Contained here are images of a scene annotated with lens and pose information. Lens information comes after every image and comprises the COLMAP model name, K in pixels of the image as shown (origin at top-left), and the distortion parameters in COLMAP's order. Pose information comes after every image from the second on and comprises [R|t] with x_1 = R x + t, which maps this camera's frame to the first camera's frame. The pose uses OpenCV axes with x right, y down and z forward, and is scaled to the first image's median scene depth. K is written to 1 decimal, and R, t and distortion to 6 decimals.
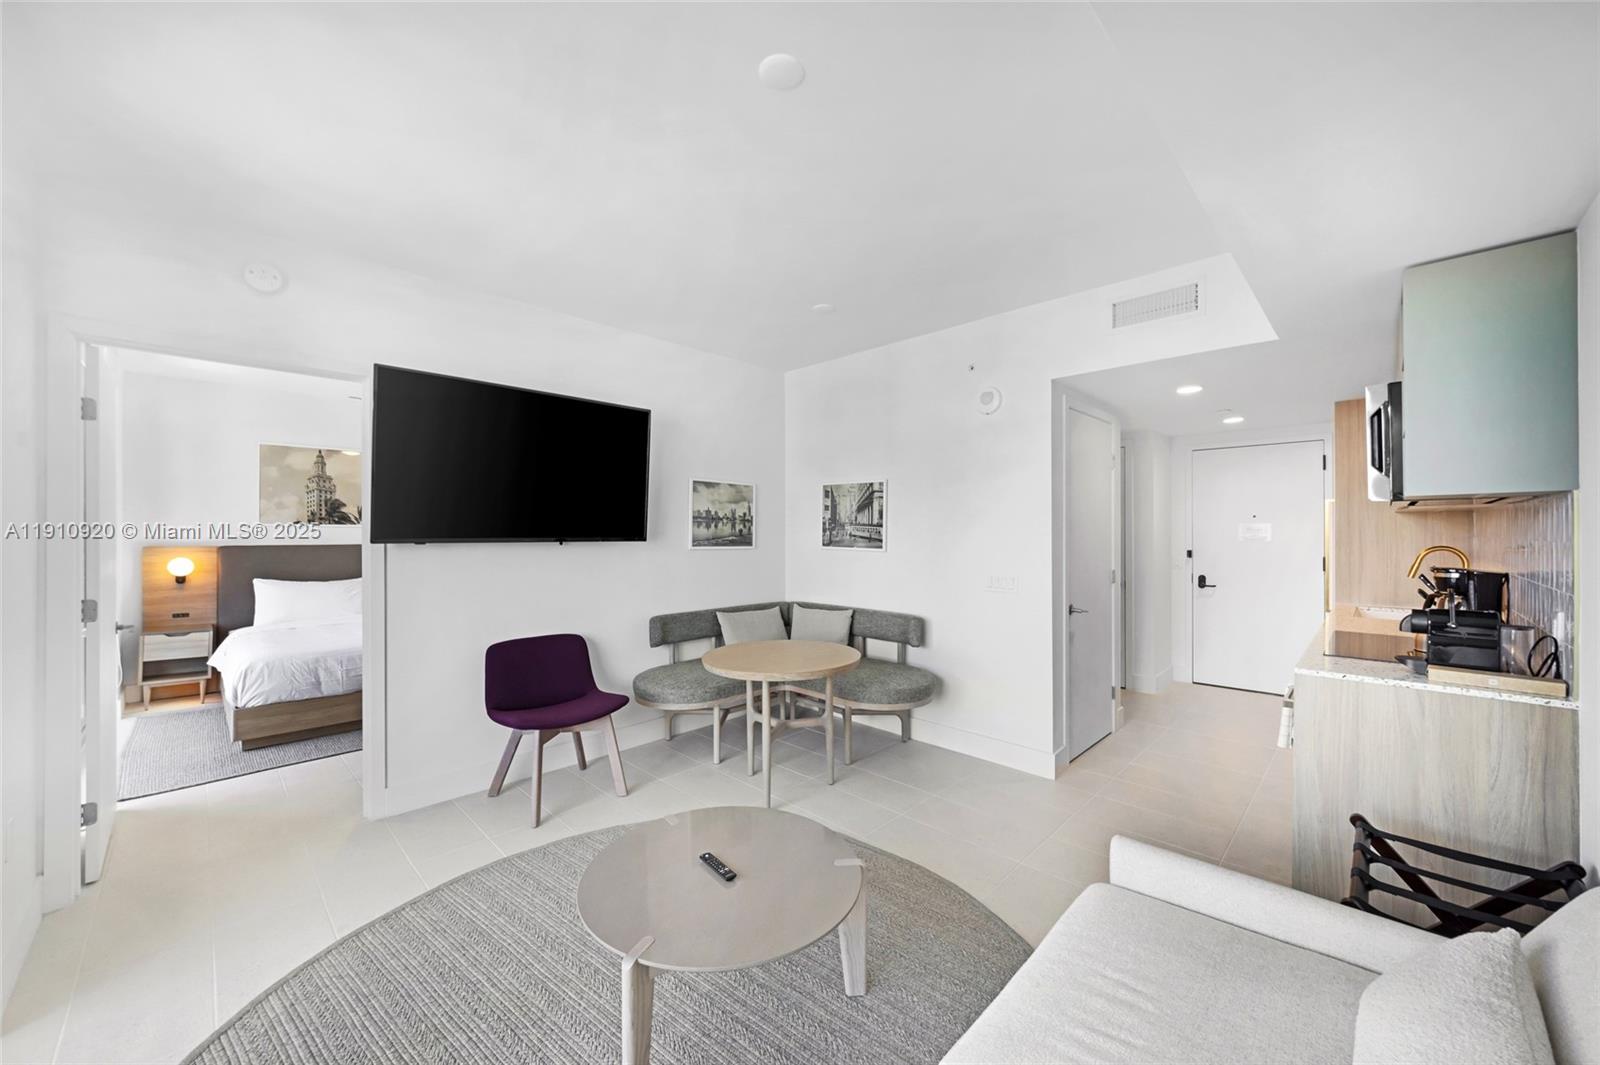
lens RADIAL K [[598.2, 0, 806.6], [0, 598.2, 526.2], [0, 0, 1]] dist [0.022107, -0.014355]
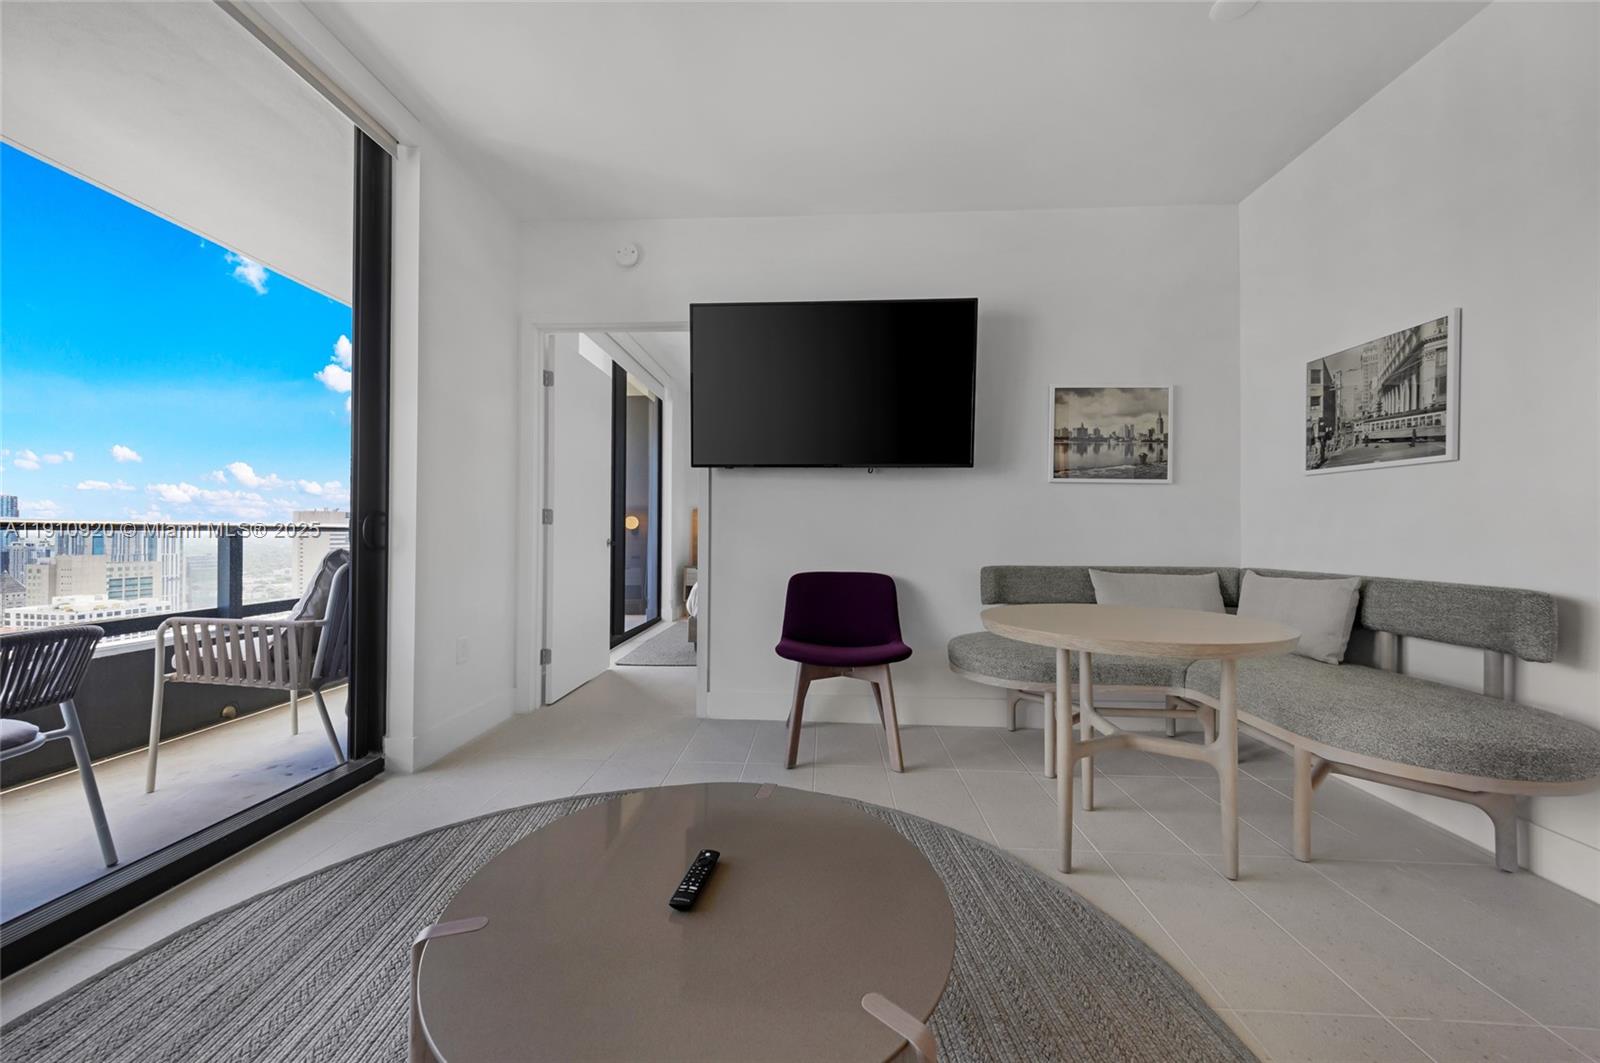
lens RADIAL K [[579.3, 0, 800.0], [0, 579.3, 531.5], [0, 0, 1]] dist [0.000163, -0.000228]
pose [[0.648483, -0.004181, -0.761218, 0.143840], [0.003678, 0.999990, -0.002359, 0.098326], [0.761221, -0.001270, 0.648492, 0.300538]]
